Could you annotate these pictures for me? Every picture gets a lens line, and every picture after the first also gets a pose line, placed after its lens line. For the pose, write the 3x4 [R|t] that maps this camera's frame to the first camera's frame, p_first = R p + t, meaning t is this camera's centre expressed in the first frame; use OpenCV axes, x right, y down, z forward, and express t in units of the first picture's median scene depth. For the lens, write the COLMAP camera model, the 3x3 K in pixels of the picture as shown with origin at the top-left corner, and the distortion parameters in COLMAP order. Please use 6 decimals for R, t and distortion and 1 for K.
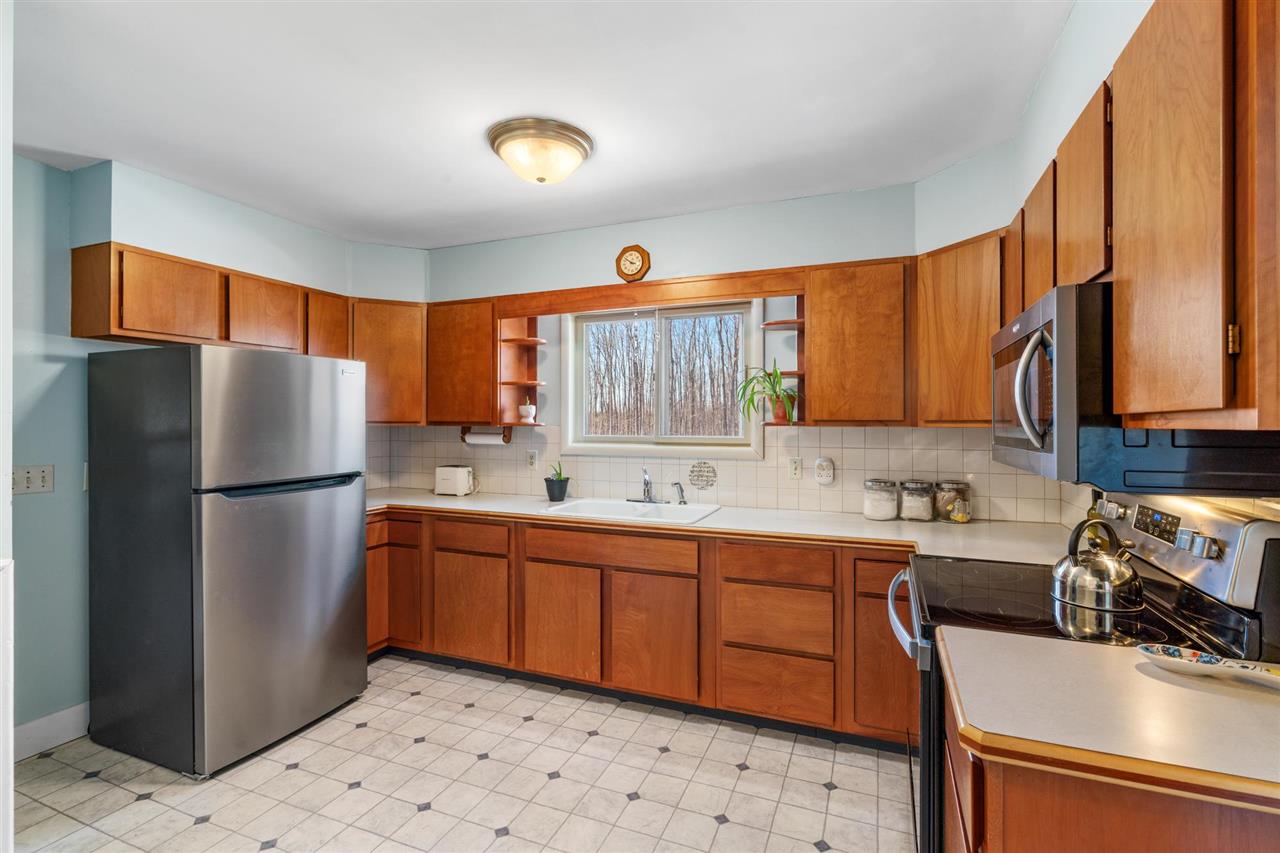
lens RADIAL K [[580.1, 0, 645.1], [0, 580.1, 419.6], [0, 0, 1]] dist [0.000703, 0.000116]
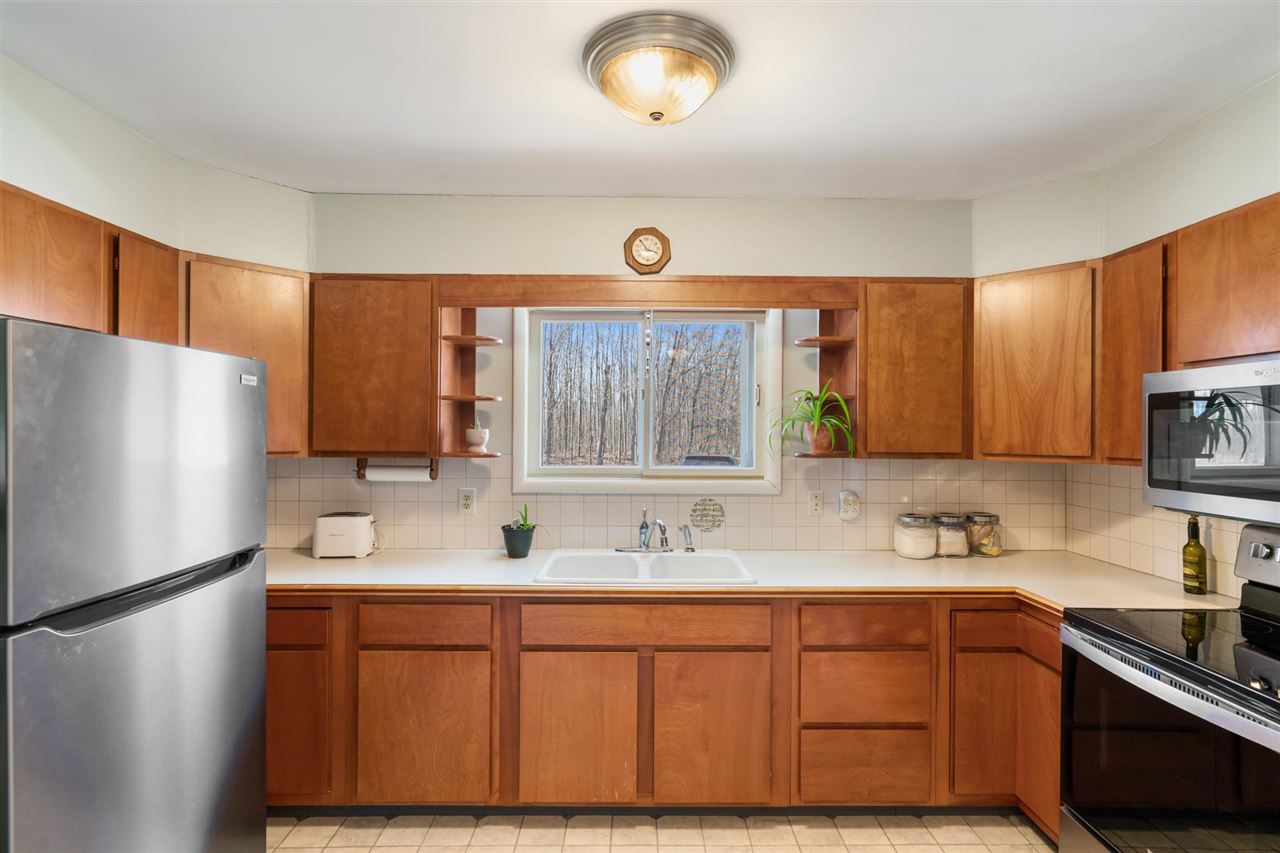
lens RADIAL K [[599.5, 0, 640.1], [0, 599.5, 430.2], [0, 0, 1]] dist [0.004459, -0.000669]
pose [[0.924271, 0.003236, 0.381723, -0.348209], [-0.005980, 0.999964, 0.006002, -0.032719], [-0.381690, -0.007831, 0.924257, 0.261391]]
